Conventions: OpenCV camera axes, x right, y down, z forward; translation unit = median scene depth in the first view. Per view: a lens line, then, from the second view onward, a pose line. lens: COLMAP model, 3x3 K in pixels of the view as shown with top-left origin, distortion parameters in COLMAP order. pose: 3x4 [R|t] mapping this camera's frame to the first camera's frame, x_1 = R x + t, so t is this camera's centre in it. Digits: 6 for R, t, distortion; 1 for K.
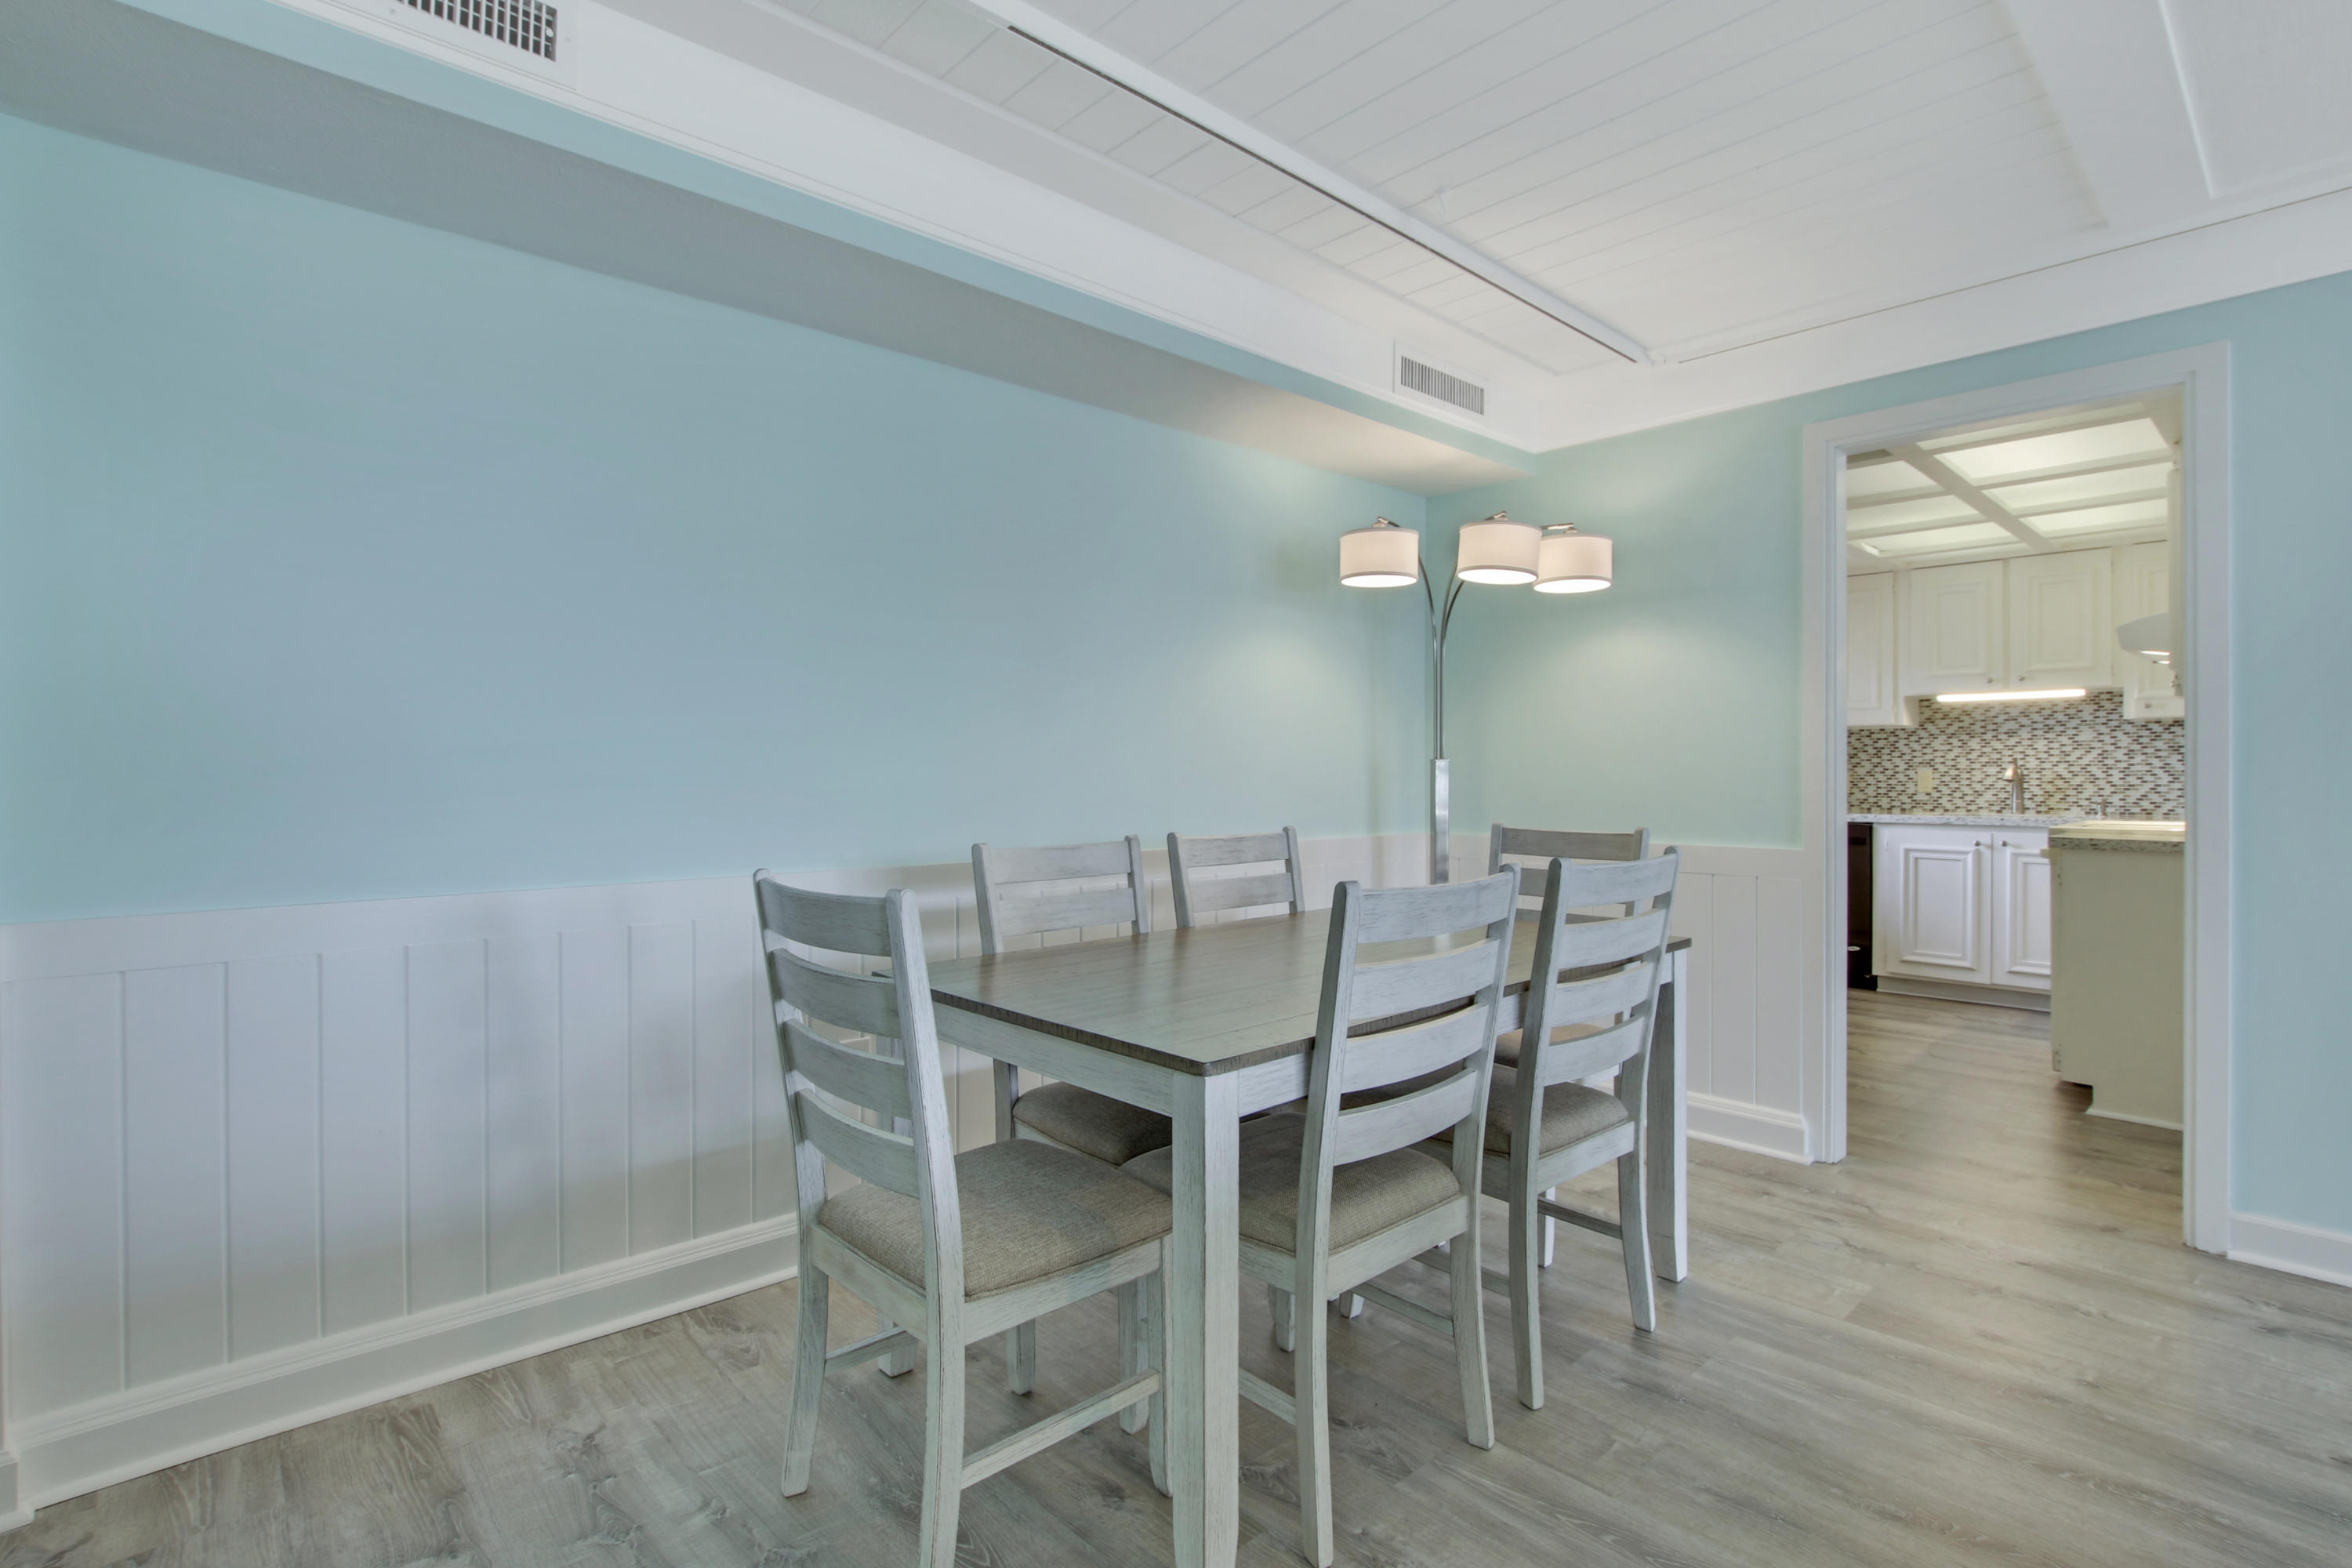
lens RADIAL K [[1121.4, 0, 1180.4], [0, 1121.4, 773.4], [0, 0, 1]] dist [-0.018821, -0.000626]
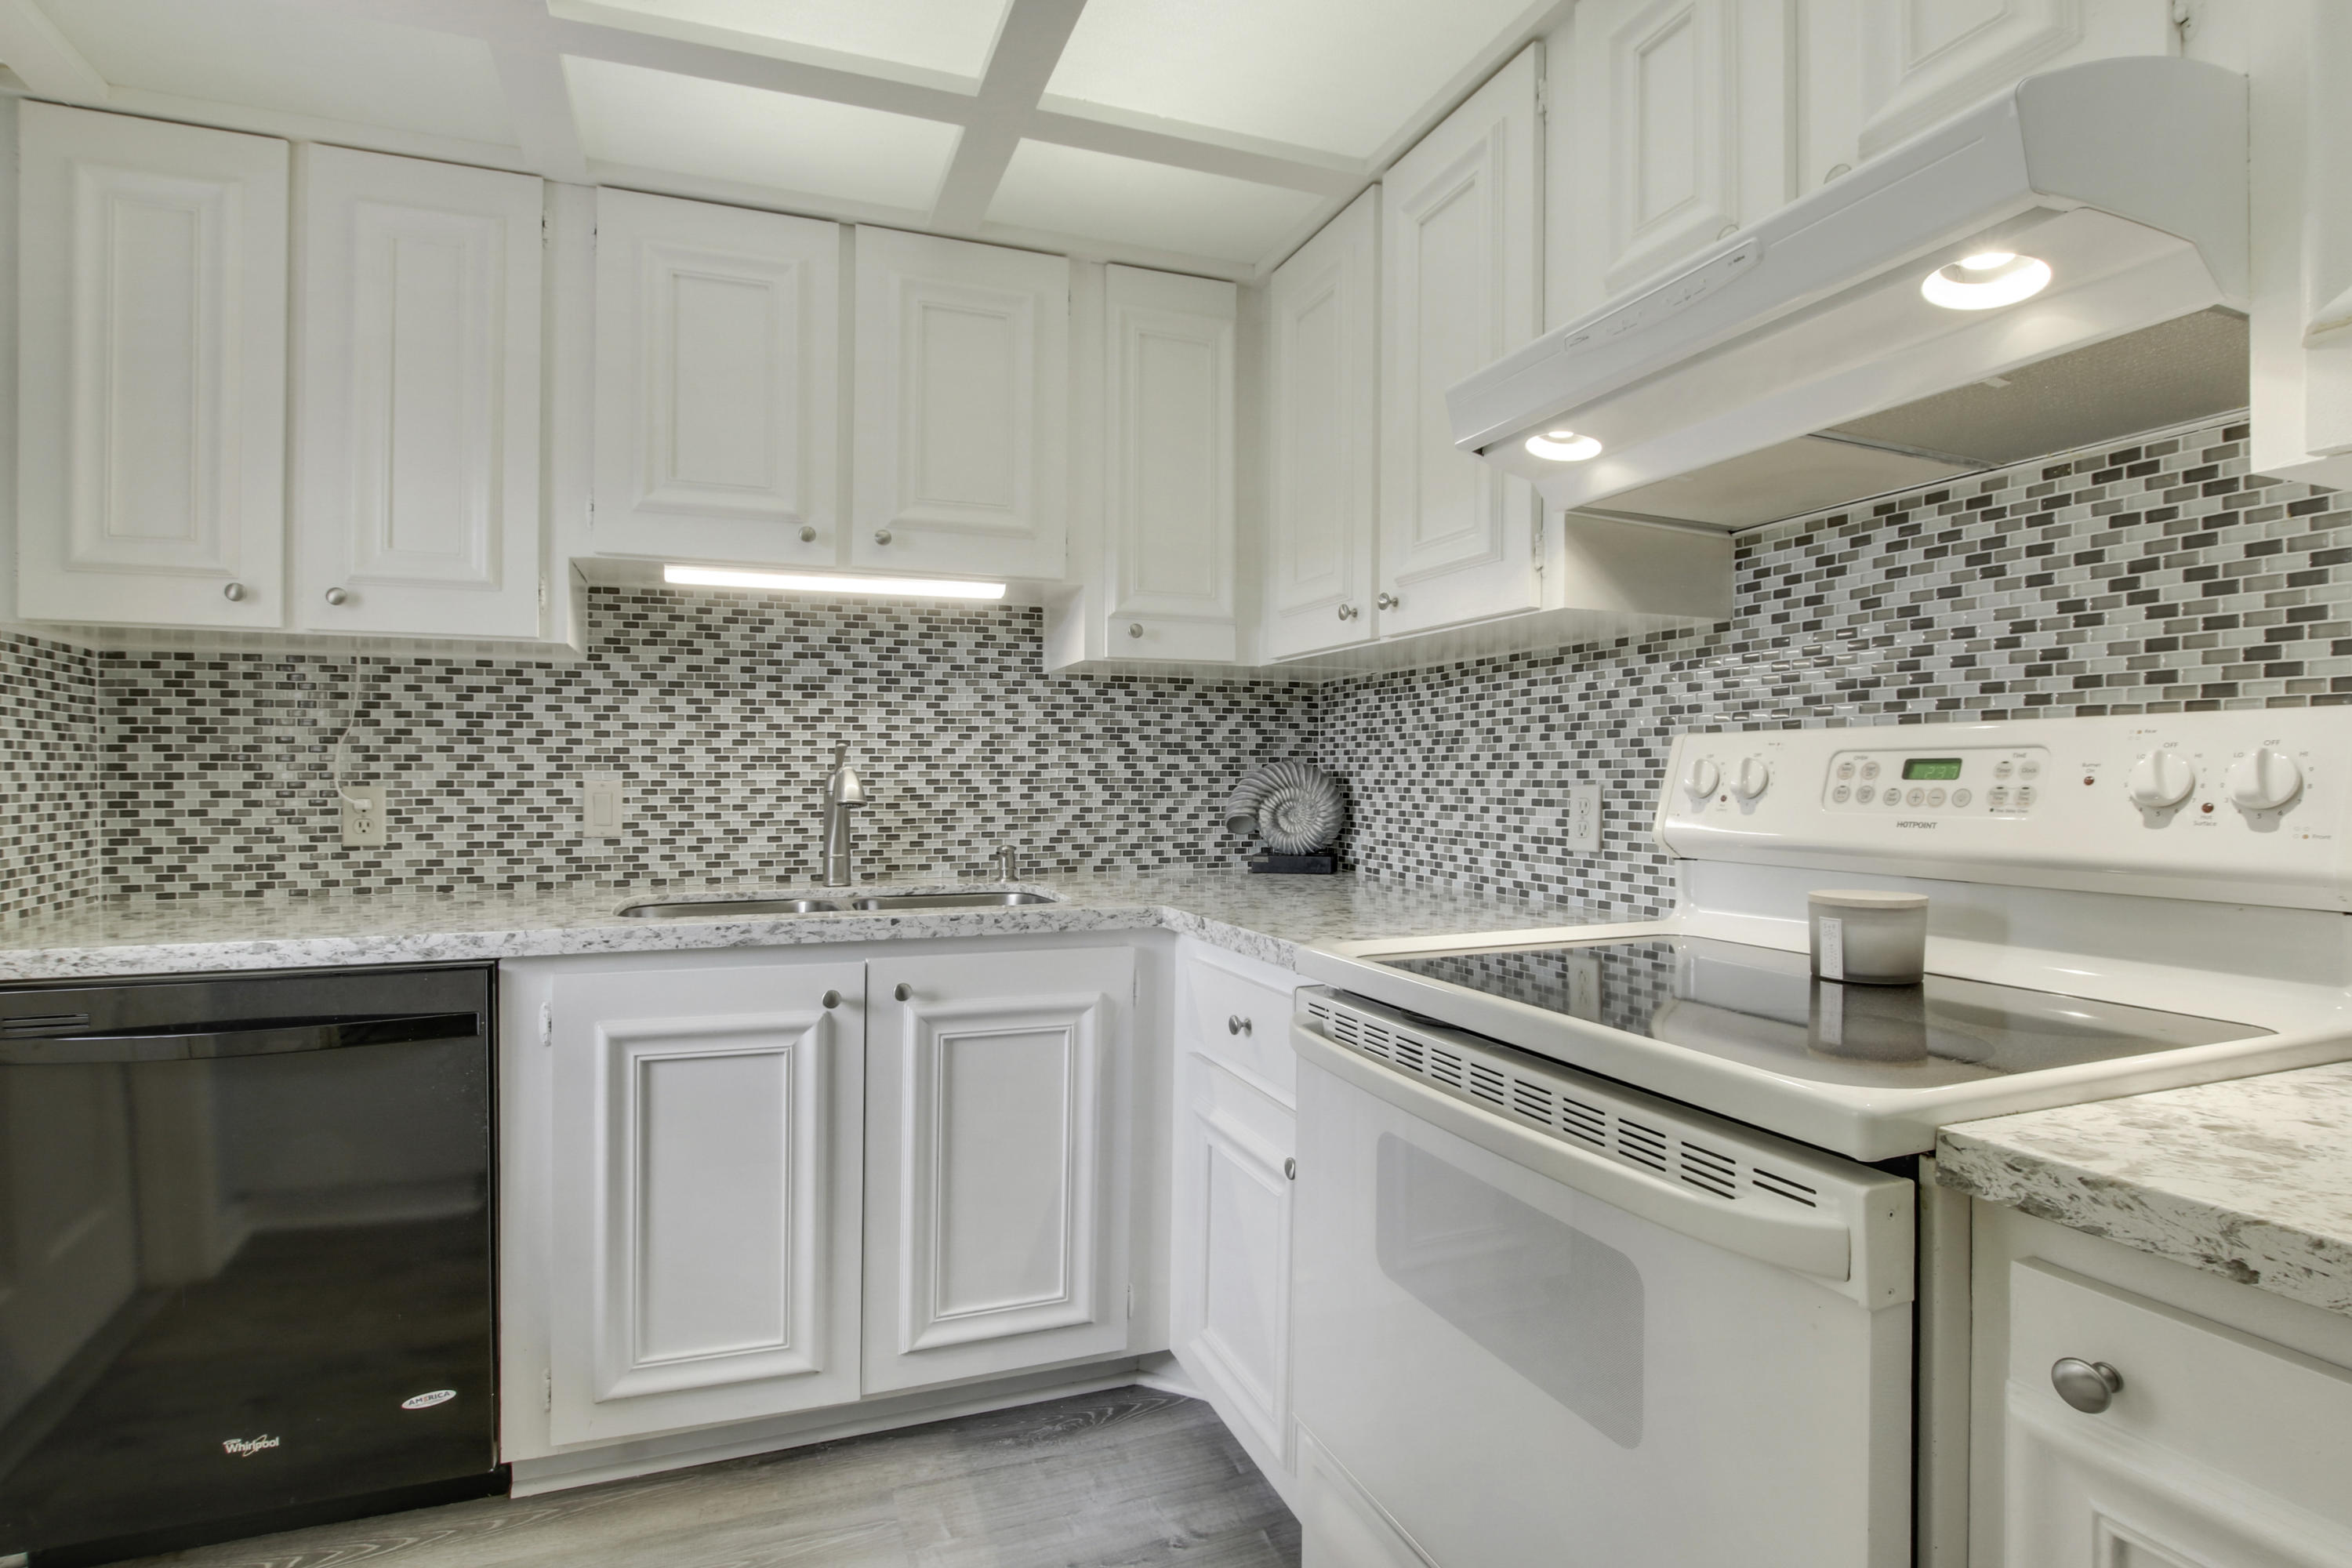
lens RADIAL K [[1121.4, 0, 1191.2], [0, 1121.4, 778.6], [0, 0, 1]] dist [-0.018821, -0.000626]
pose [[0.343052, 0.000208, 0.939316, 0.416739], [0.001806, 0.999998, -0.000881, -0.002090], [-0.939315, 0.001998, 0.343051, 0.741033]]
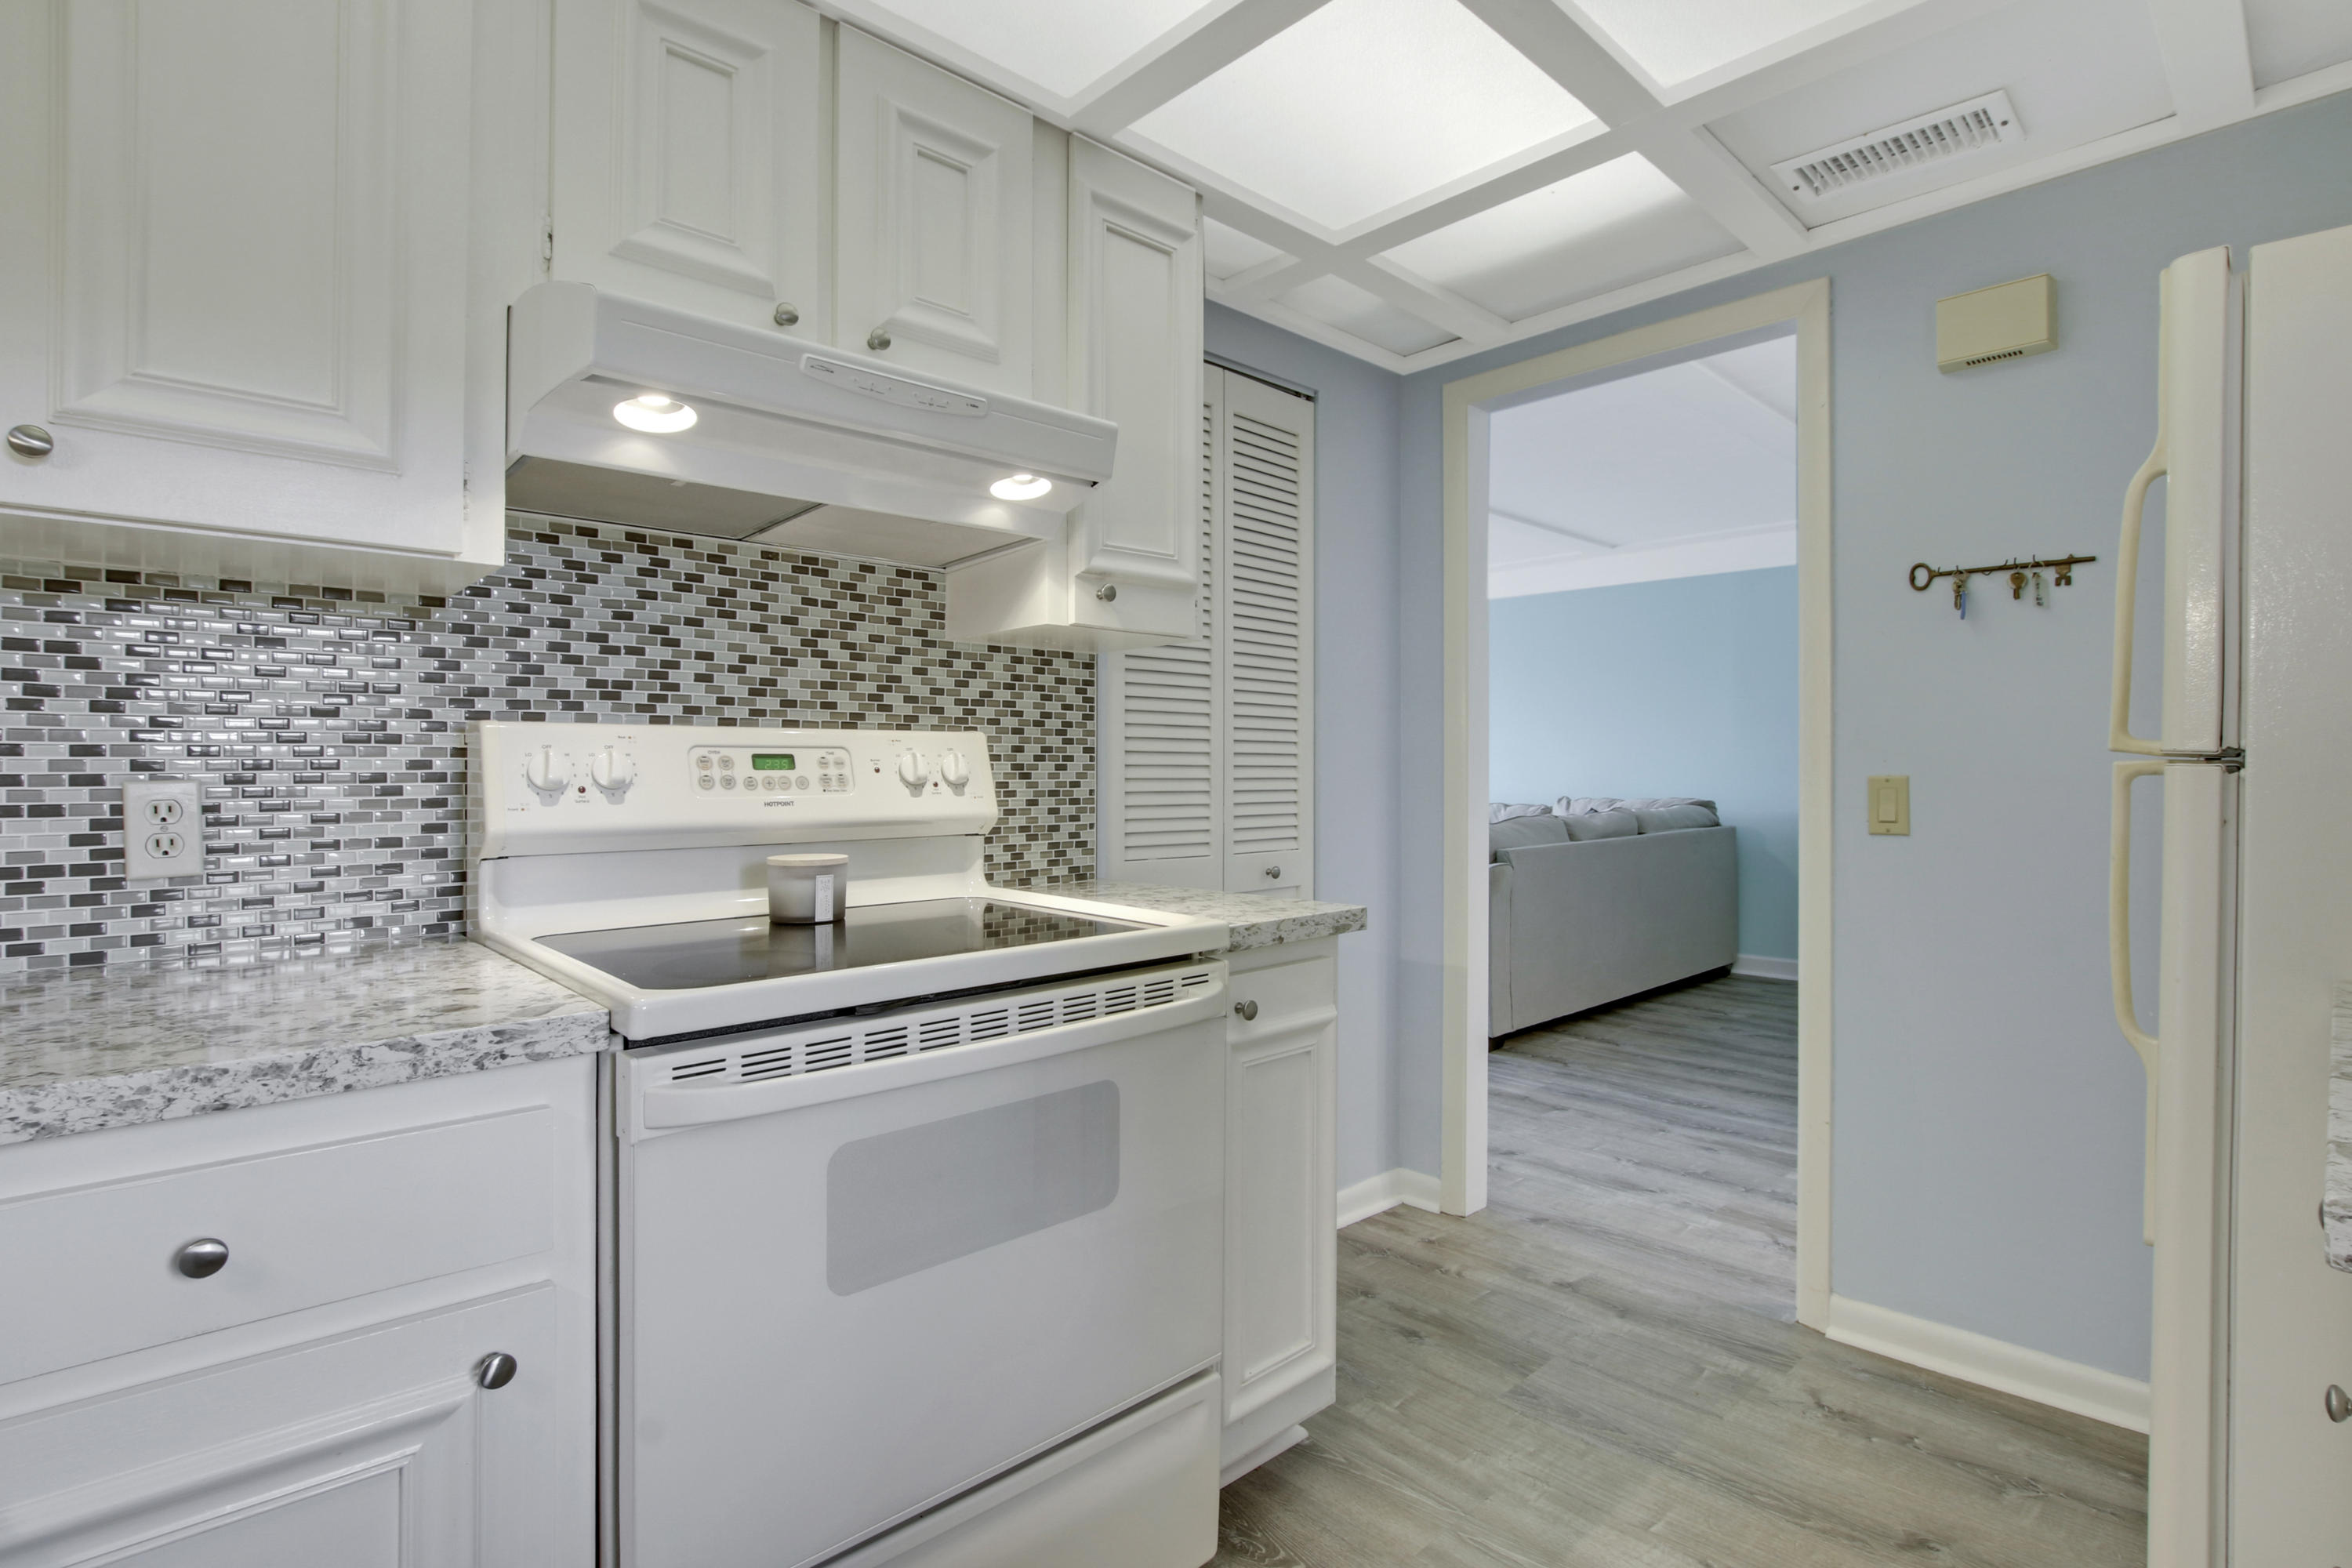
lens RADIAL K [[1121.4, 0, 1160.4], [0, 1121.4, 770.5], [0, 0, 1]] dist [-0.018821, -0.000626]
pose [[-0.999959, 0.000437, 0.009012, 0.467588], [0.000524, 0.999953, 0.009709, -0.002904], [-0.009007, 0.009714, -0.999912, 0.819616]]
